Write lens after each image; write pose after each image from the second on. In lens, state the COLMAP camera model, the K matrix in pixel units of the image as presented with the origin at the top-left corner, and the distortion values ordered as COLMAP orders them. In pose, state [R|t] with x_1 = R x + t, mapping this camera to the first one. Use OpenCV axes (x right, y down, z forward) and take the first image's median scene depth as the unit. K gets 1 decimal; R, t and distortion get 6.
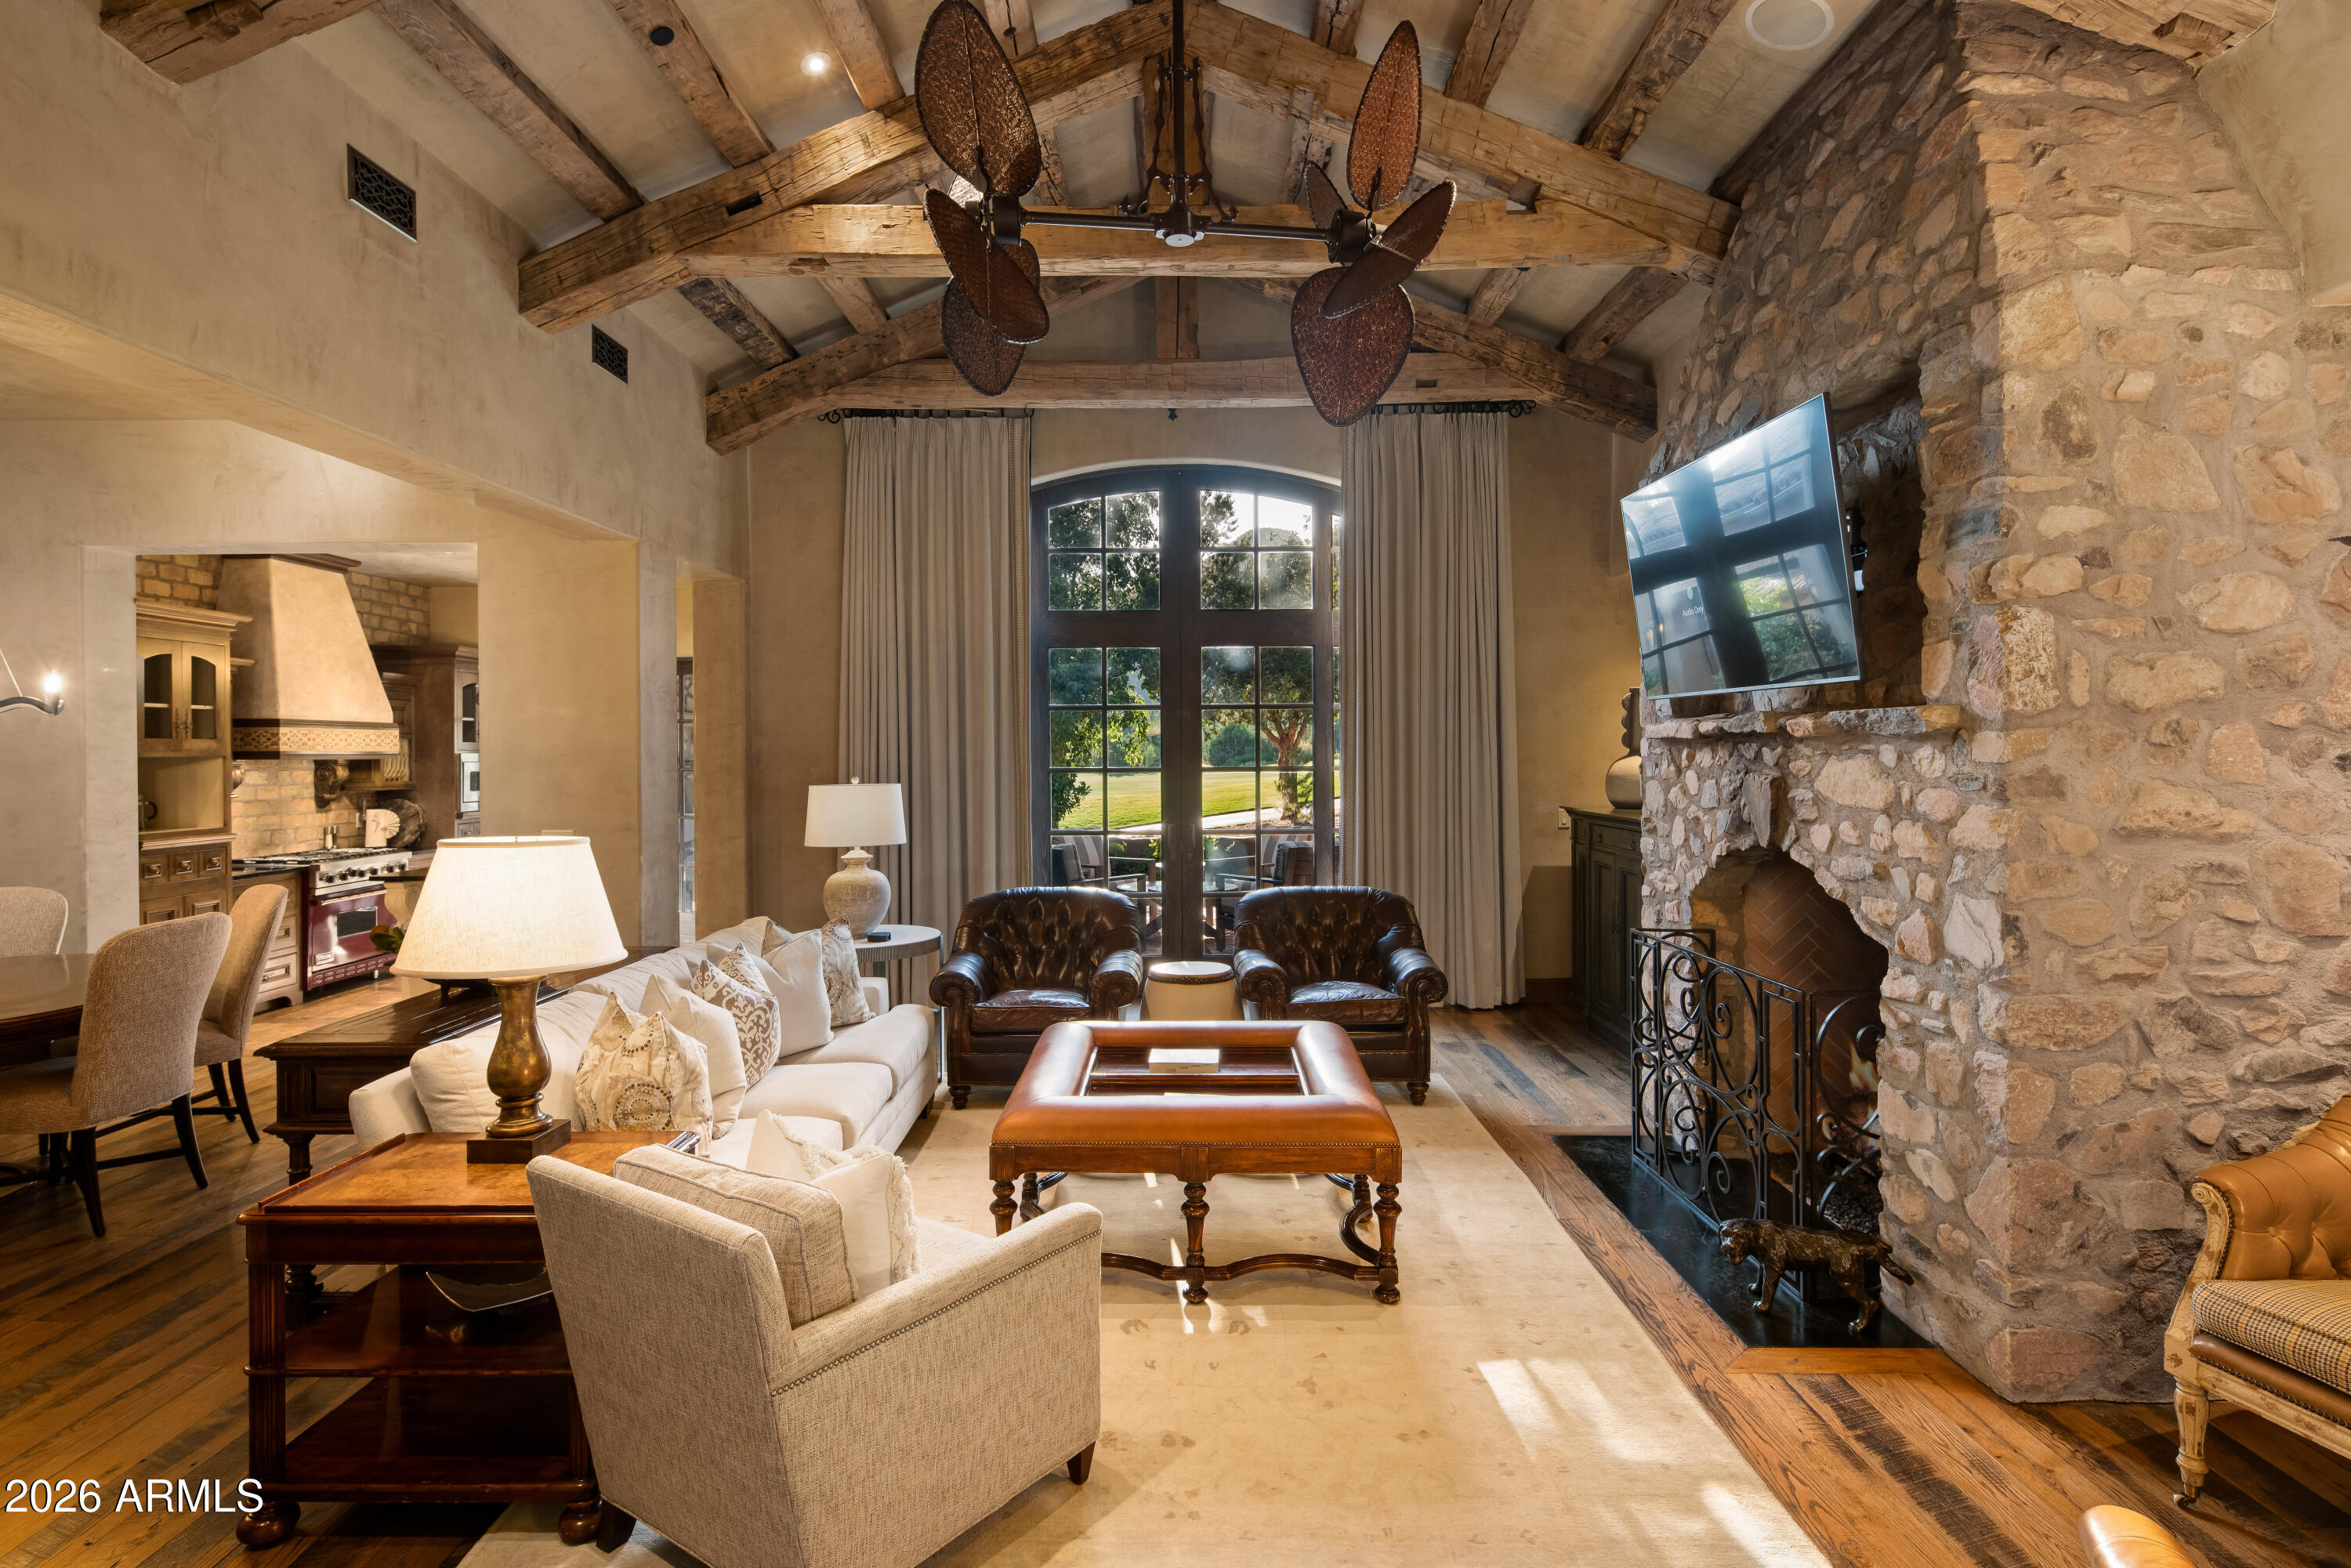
lens RADIAL K [[1155.8, 0, 1173.1], [0, 1155.8, 764.1], [0, 0, 1]] dist [-0.001949, -0.000400]
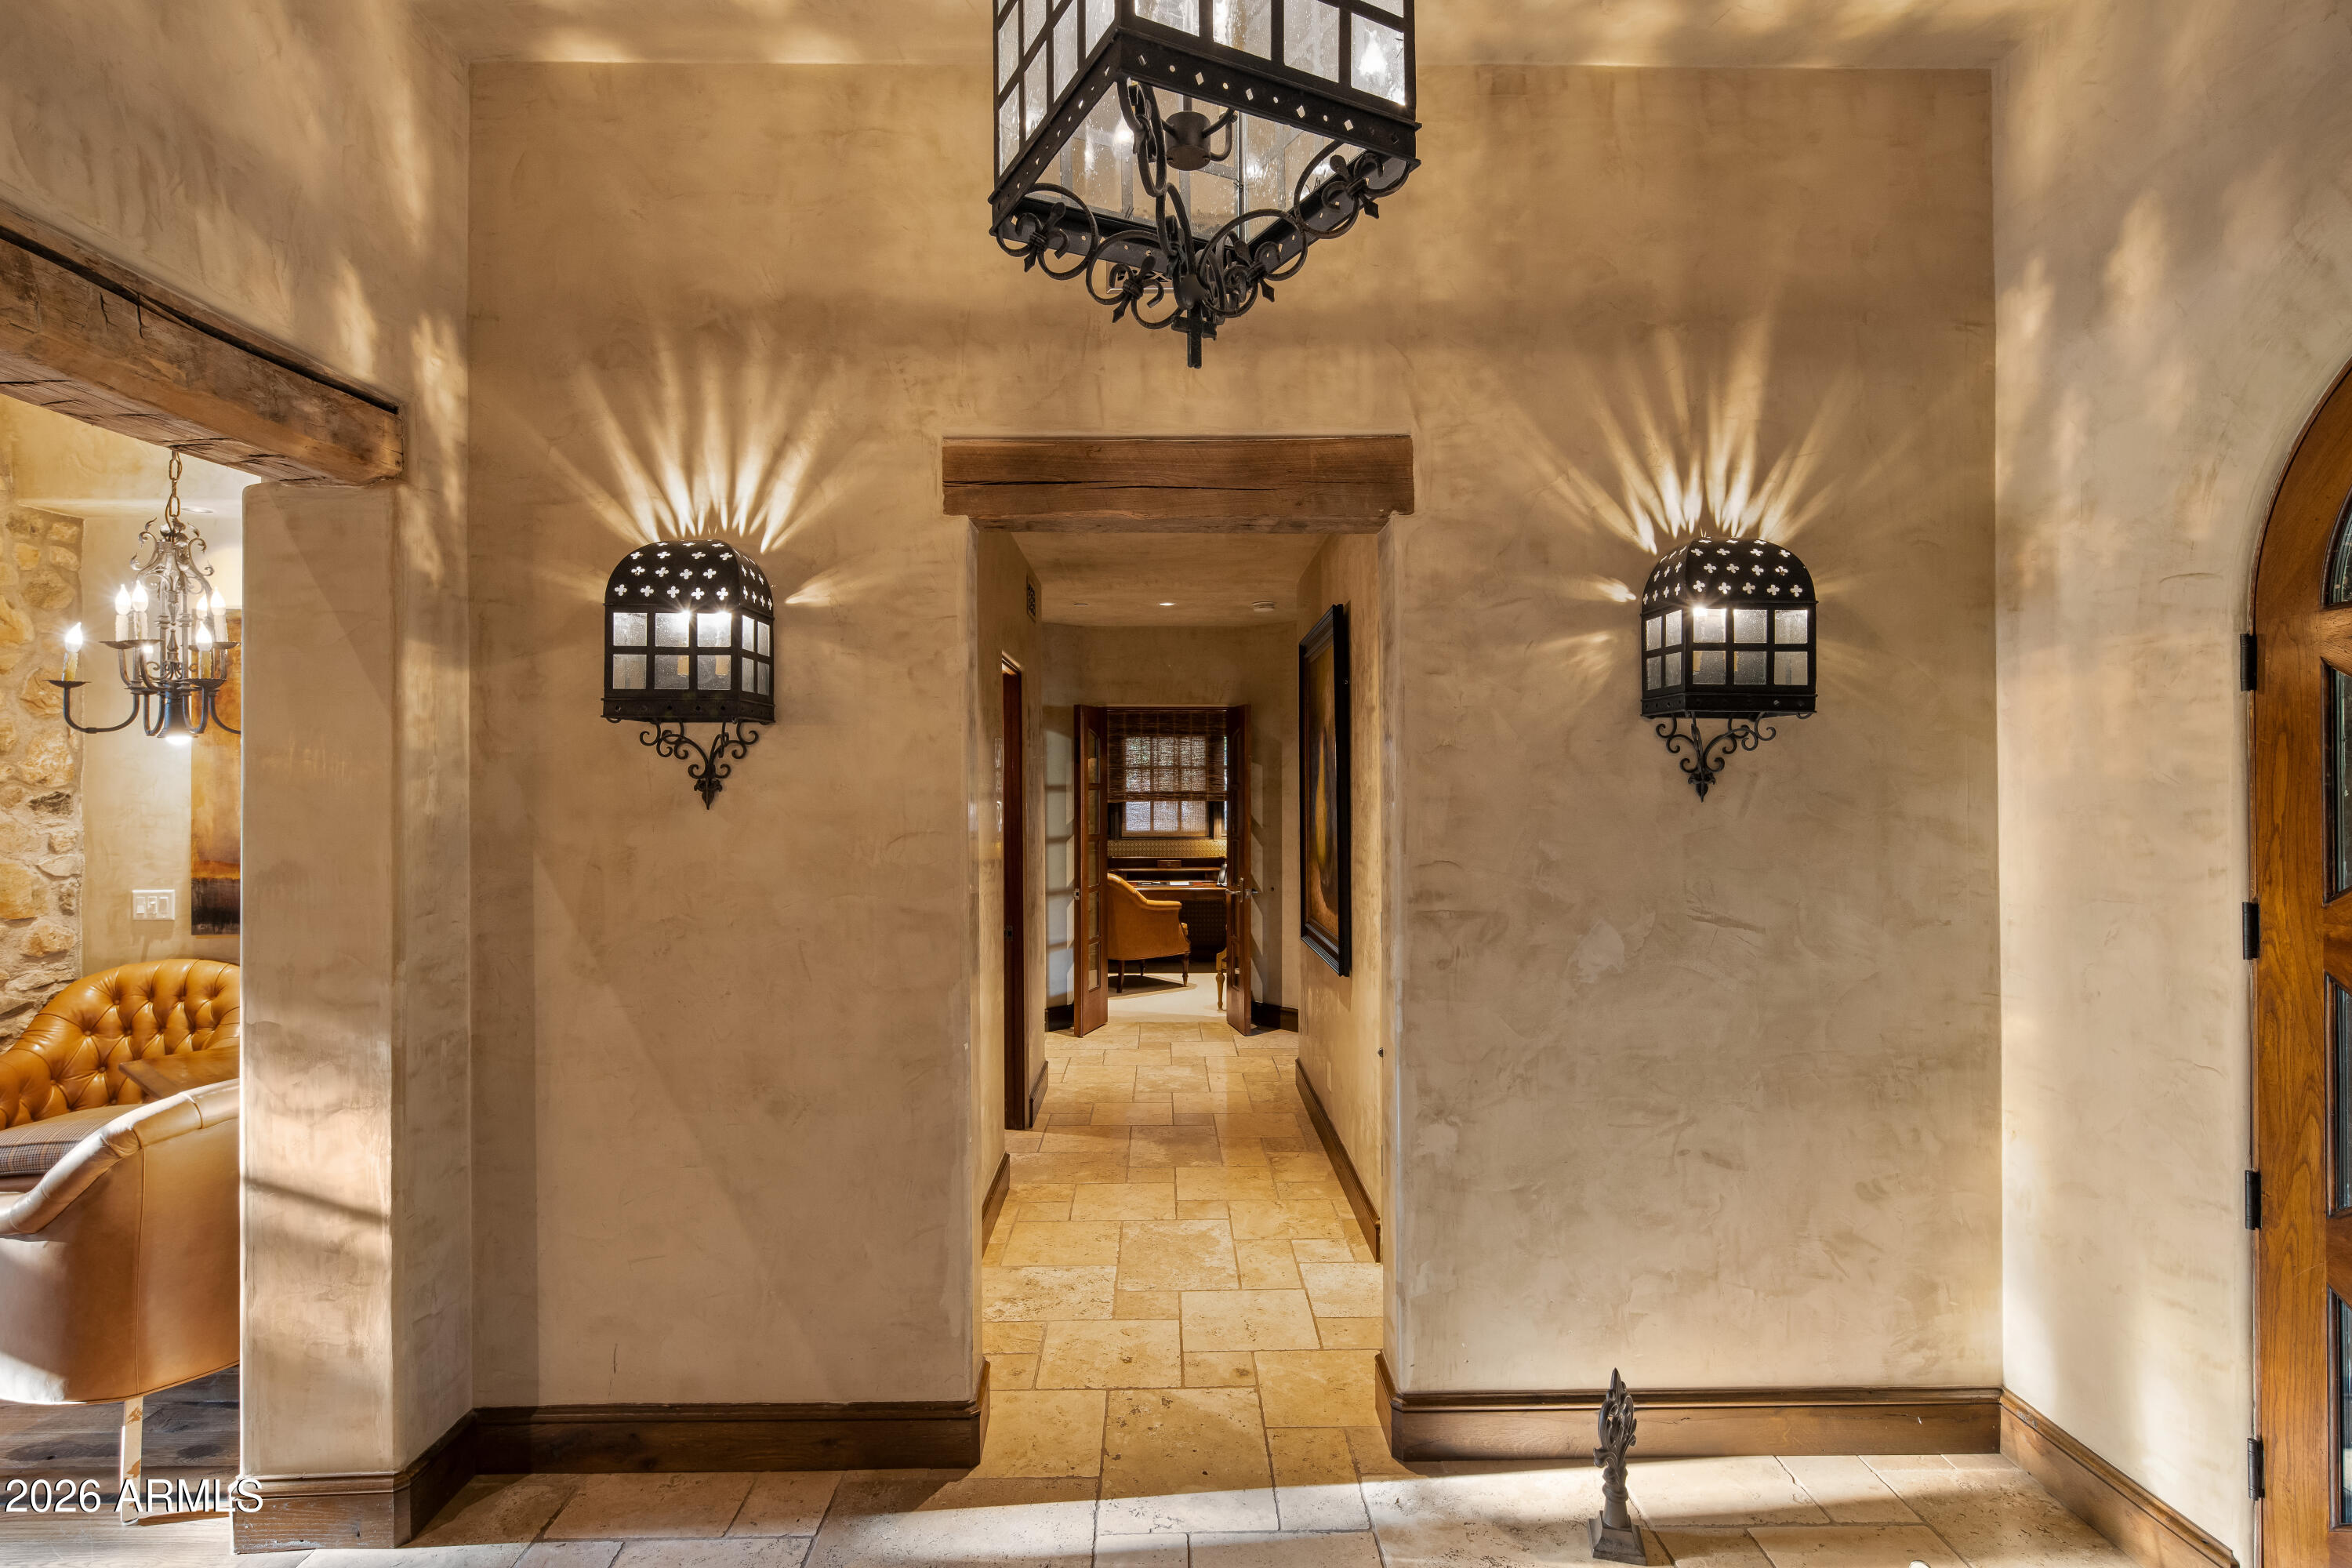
lens RADIAL K [[1156.4, 0, 1175.2], [0, 1156.4, 775.3], [0, 0, 1]] dist [-0.001949, -0.000400]
pose [[-0.023215, 0.013674, 0.999637, -0.561938], [0.005491, 0.999893, -0.013550, -0.011448], [-0.999715, 0.005175, -0.023288, -0.488089]]
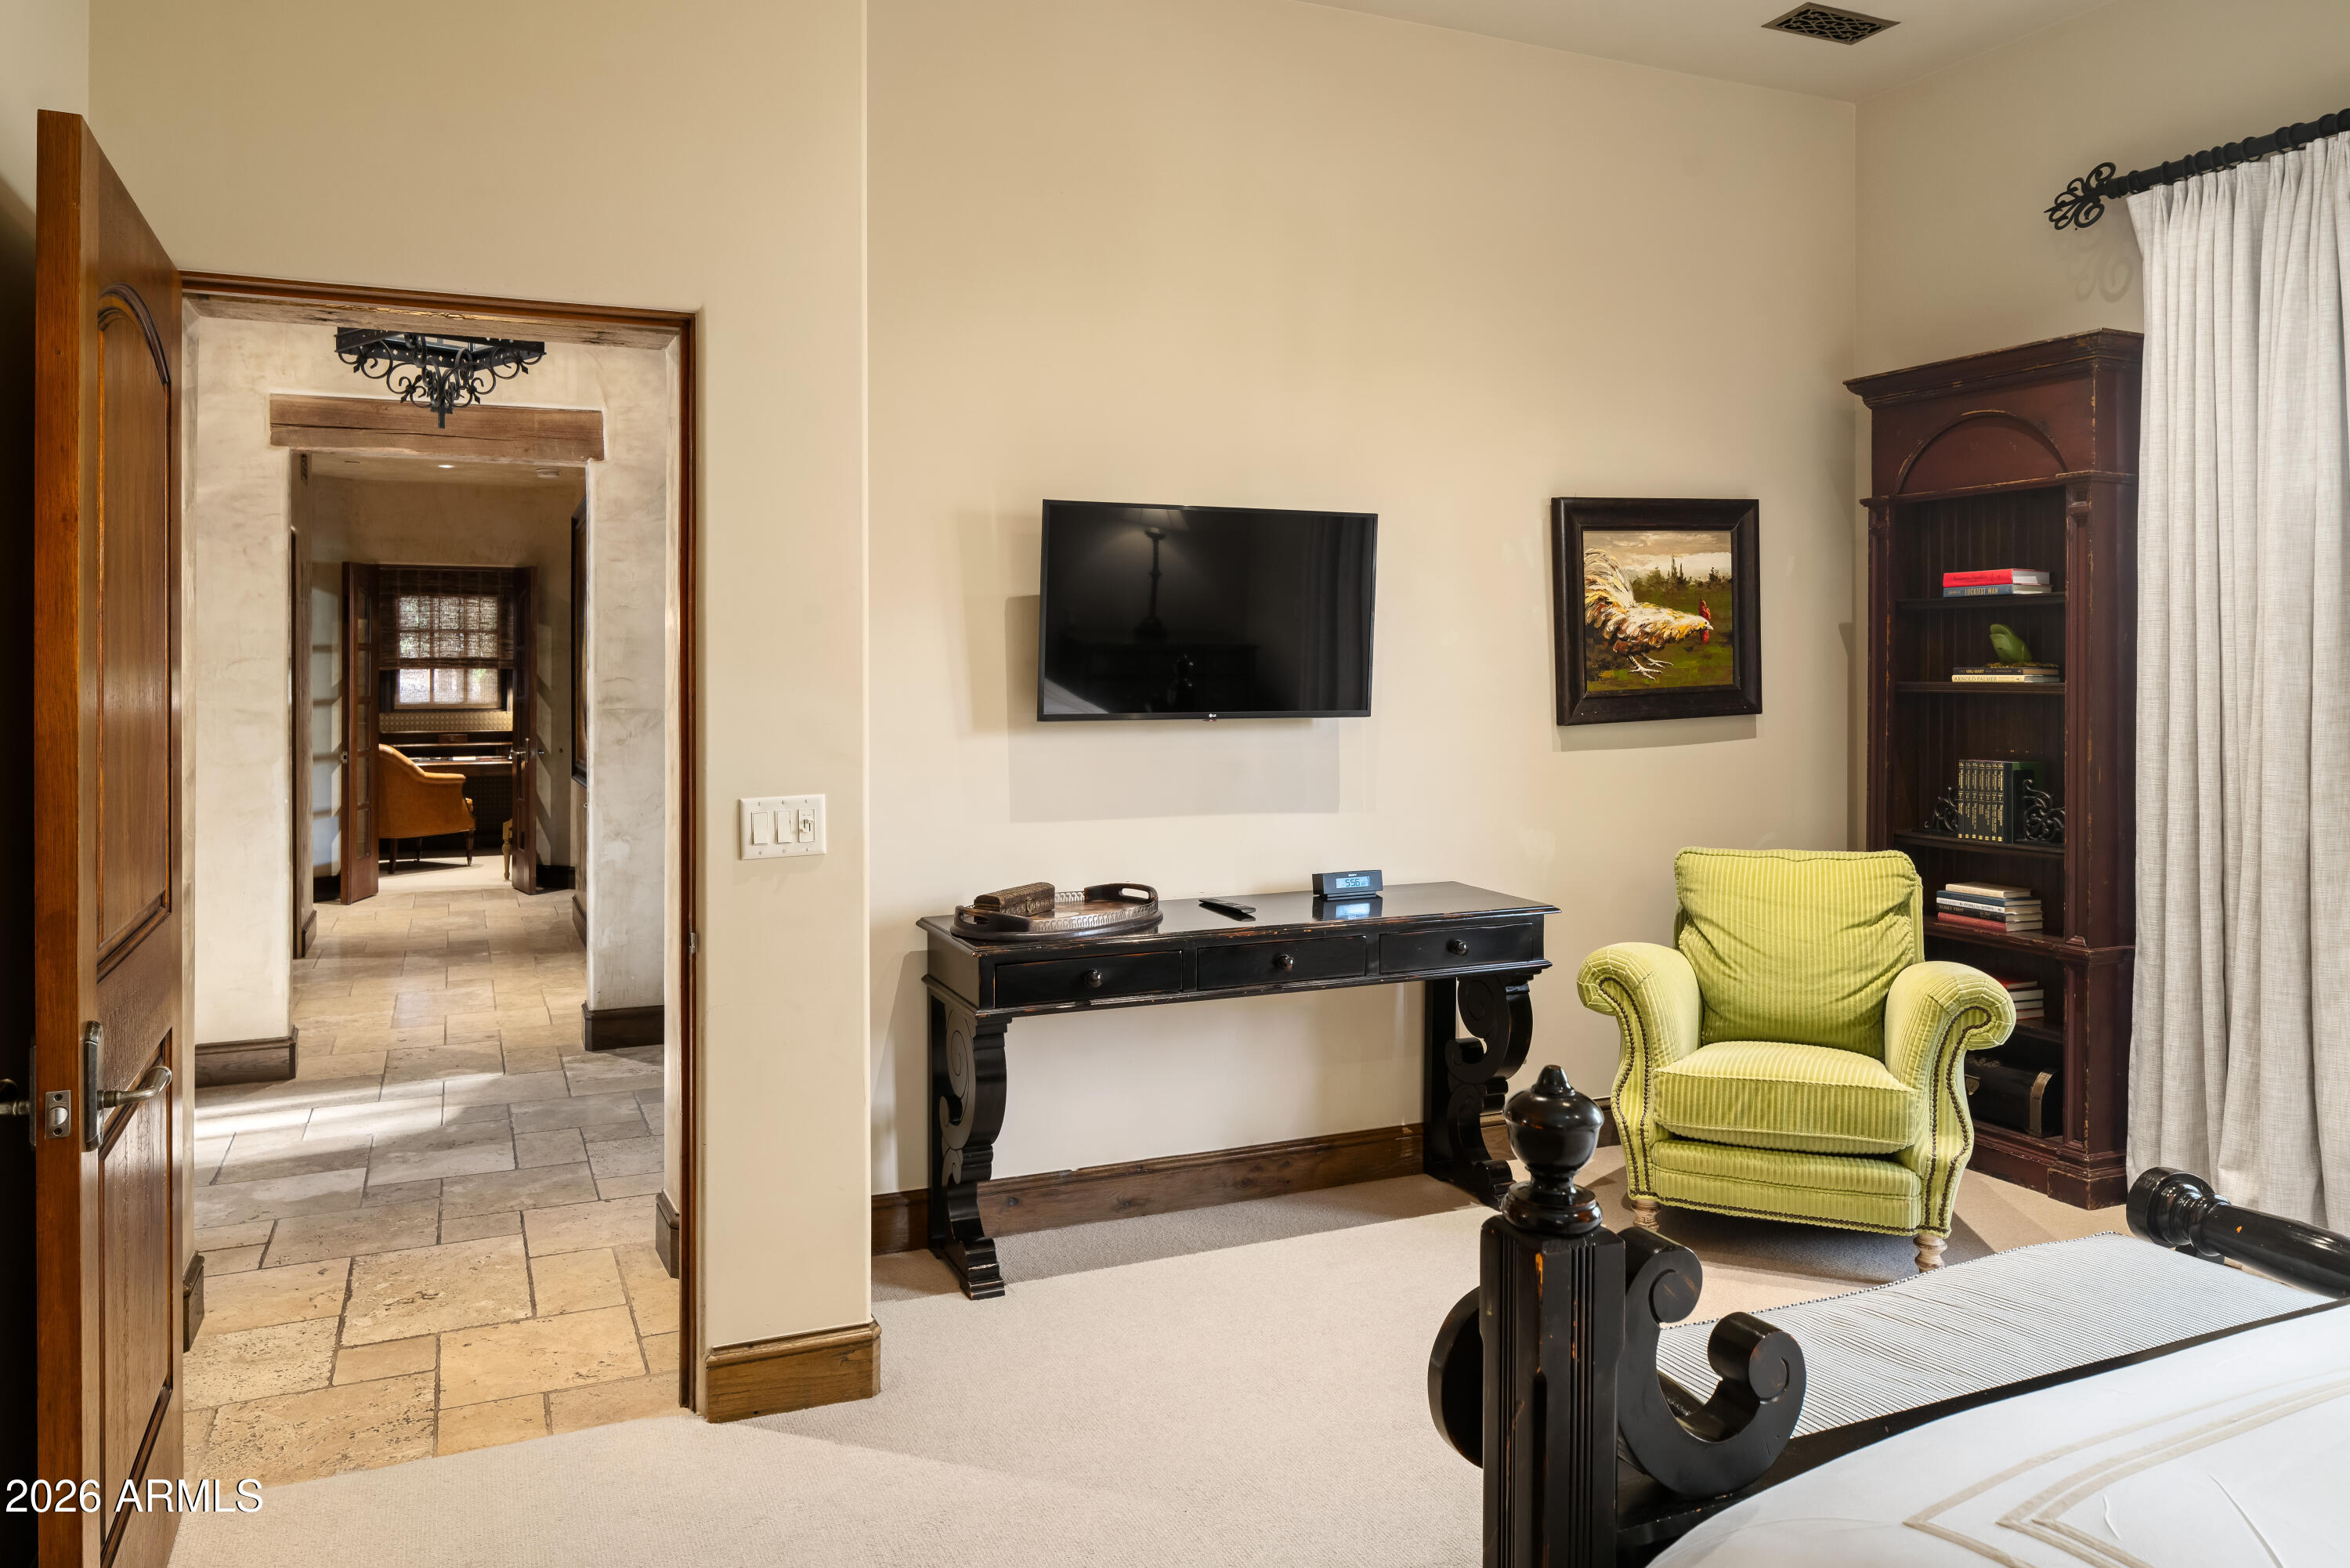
lens RADIAL K [[1652.1, 0, 1163.3], [0, 1652.1, 656.3], [0, 0, 1]] dist [0.004749, -0.000154]
pose [[-0.403251, 0.013499, 0.914990, -2.726122], [0.005275, 0.999909, -0.012427, 0.087315], [-0.915074, -0.000185, -0.403285, -0.514605]]
